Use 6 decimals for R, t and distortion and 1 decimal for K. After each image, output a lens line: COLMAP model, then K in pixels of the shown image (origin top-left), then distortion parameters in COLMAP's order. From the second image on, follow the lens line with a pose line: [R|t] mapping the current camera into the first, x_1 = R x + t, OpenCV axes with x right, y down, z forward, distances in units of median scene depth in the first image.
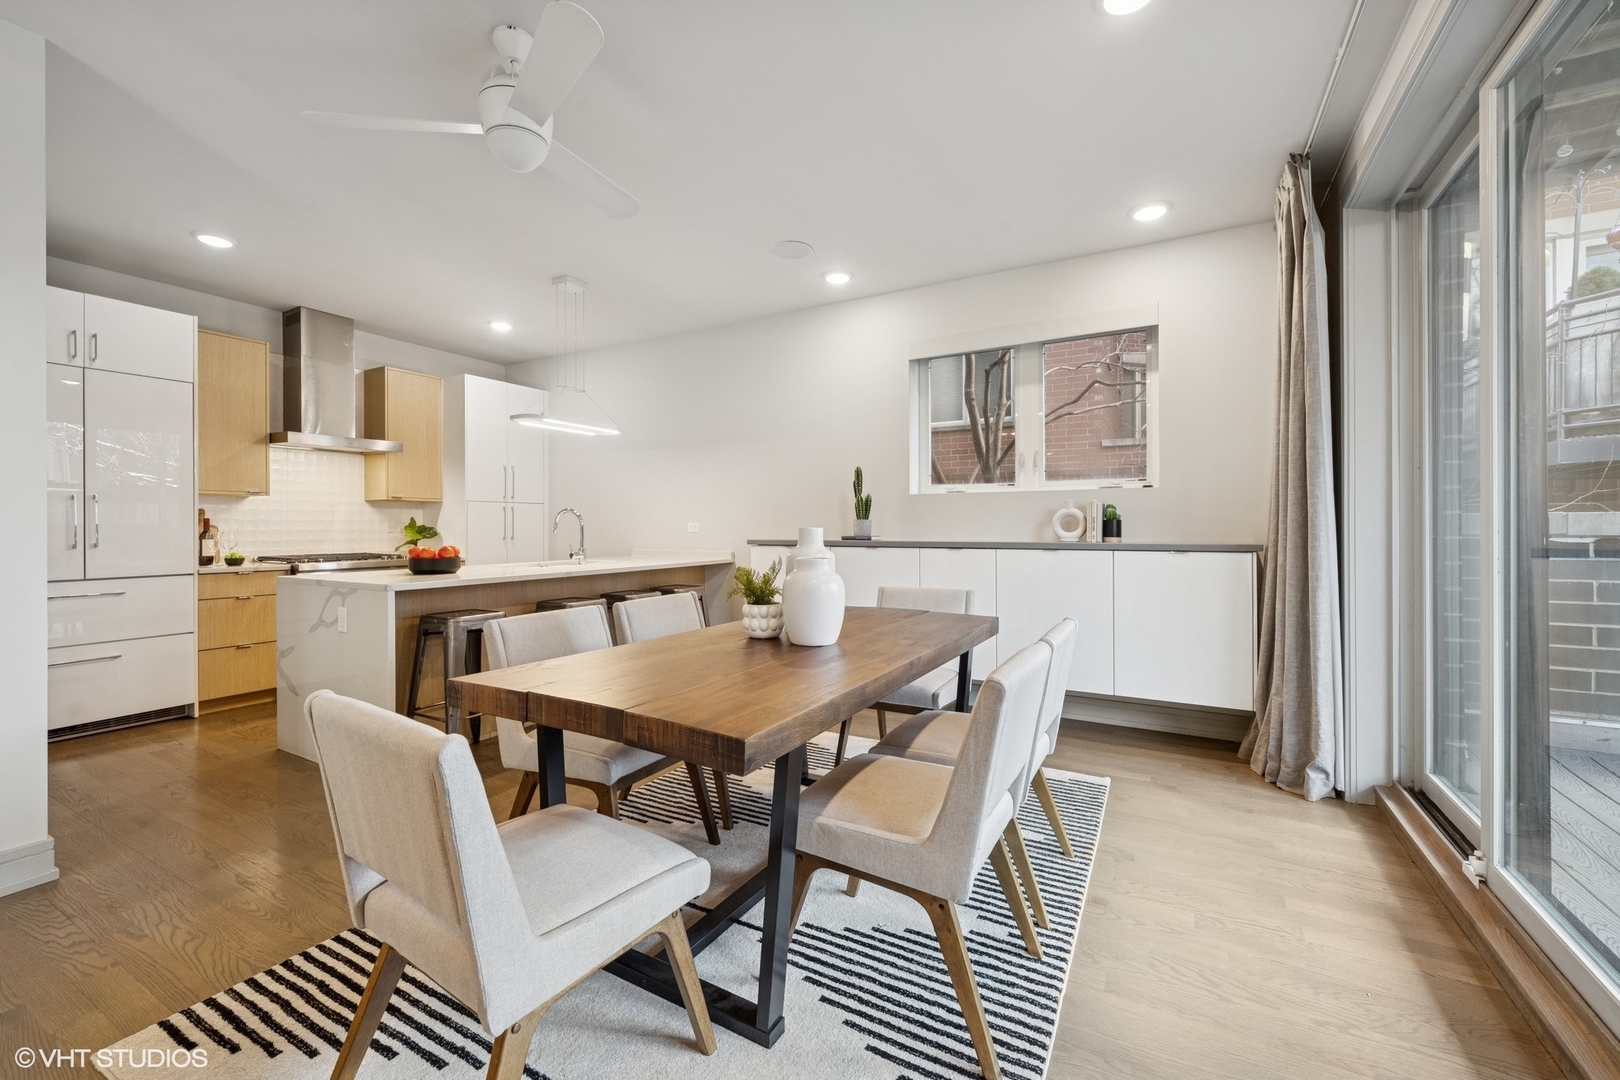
lens RADIAL K [[662.7, 0, 813.9], [0, 662.7, 532.9], [0, 0, 1]] dist [-0.000234, -0.000213]
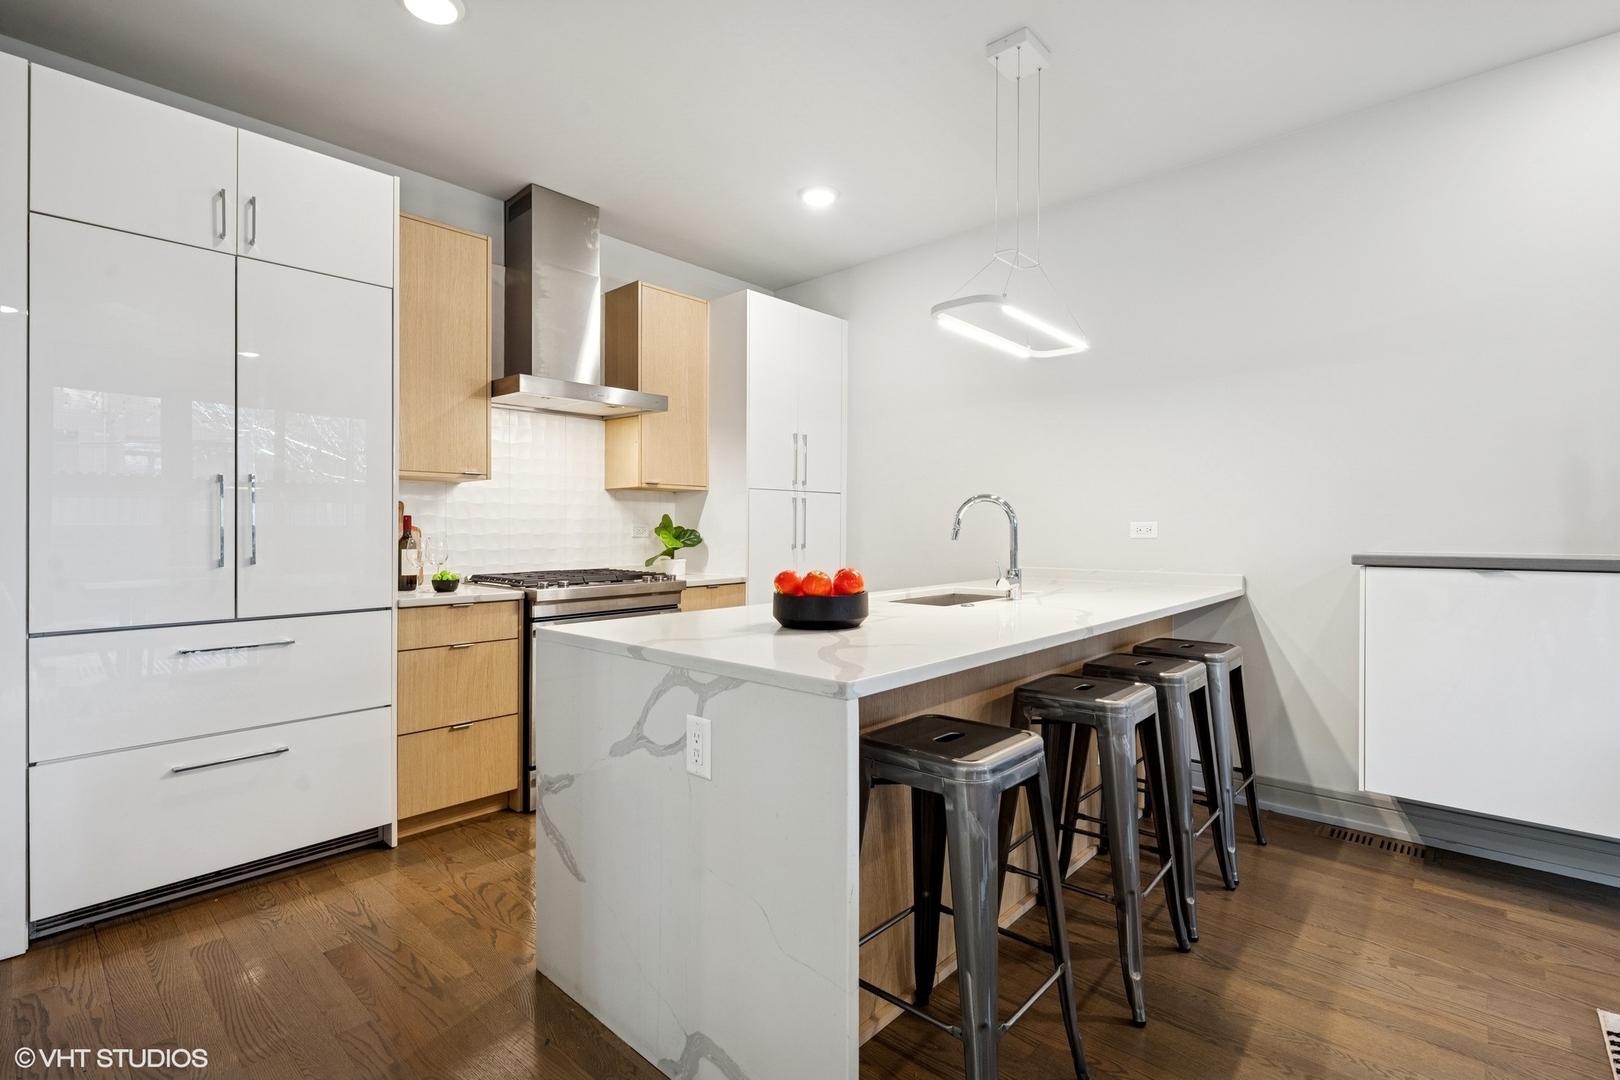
lens RADIAL K [[733.7, 0, 801.5], [0, 733.7, 530.7], [0, 0, 1]] dist [-0.001330, -0.000501]
pose [[0.974565, -0.000461, -0.224105, -0.377875], [-0.001168, 0.999974, -0.007137, -0.002960], [0.224102, 0.007217, 0.974539, 0.386607]]
